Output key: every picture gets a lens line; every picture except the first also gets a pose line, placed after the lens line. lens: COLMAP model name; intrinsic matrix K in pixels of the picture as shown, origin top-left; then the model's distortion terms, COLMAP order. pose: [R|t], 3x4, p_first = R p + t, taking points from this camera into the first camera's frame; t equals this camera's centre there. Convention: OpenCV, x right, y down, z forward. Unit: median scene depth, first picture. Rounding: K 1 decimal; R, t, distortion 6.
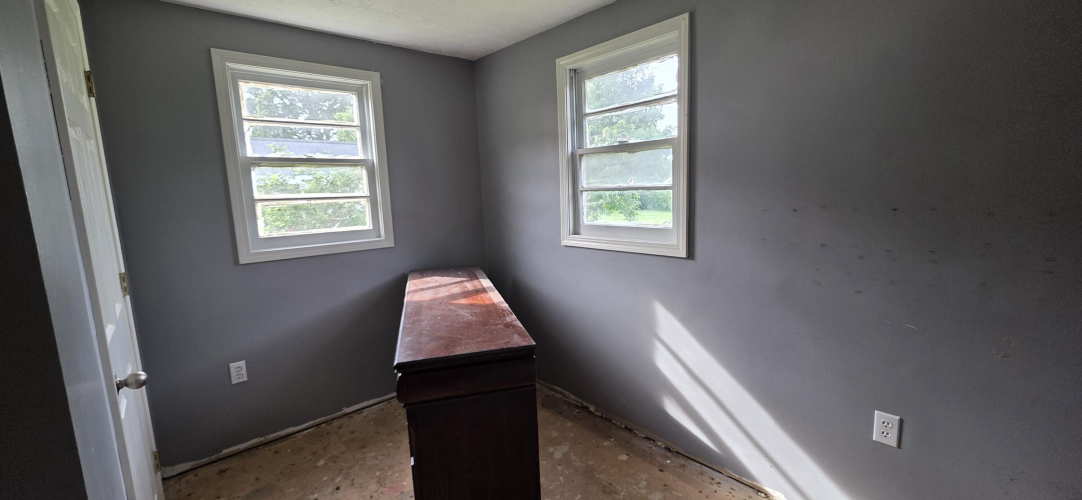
lens RADIAL K [[430.9, 0, 541.0], [0, 430.9, 250.0], [0, 0, 1]] dist [-0.002907, -0.000565]
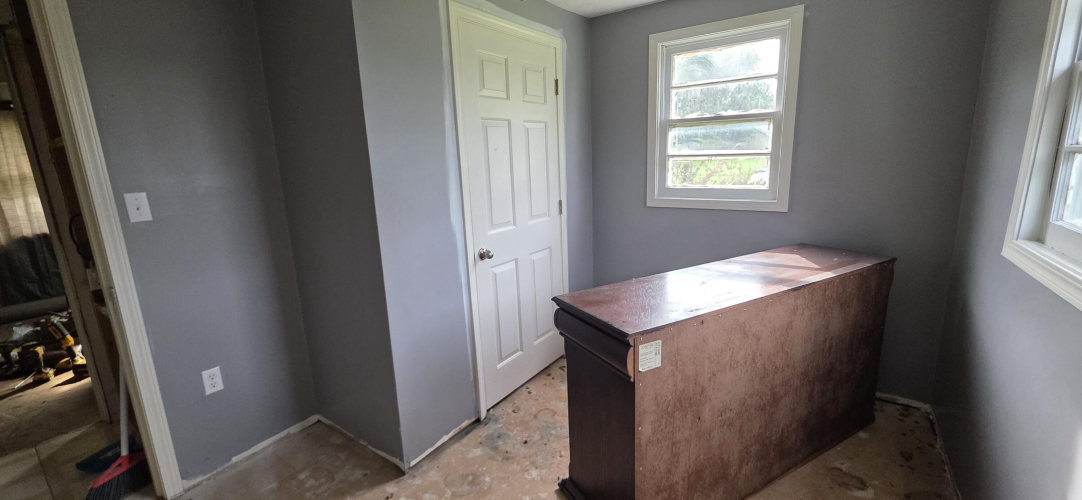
lens RADIAL K [[430.9, 0, 541.0], [0, 430.9, 250.0], [0, 0, 1]] dist [-0.002907, -0.000565]
pose [[0.238496, 0.233607, -0.942628, 0.443244], [-0.109541, 0.970914, 0.212902, -0.074699], [0.964946, 0.052480, 0.257149, 0.340632]]
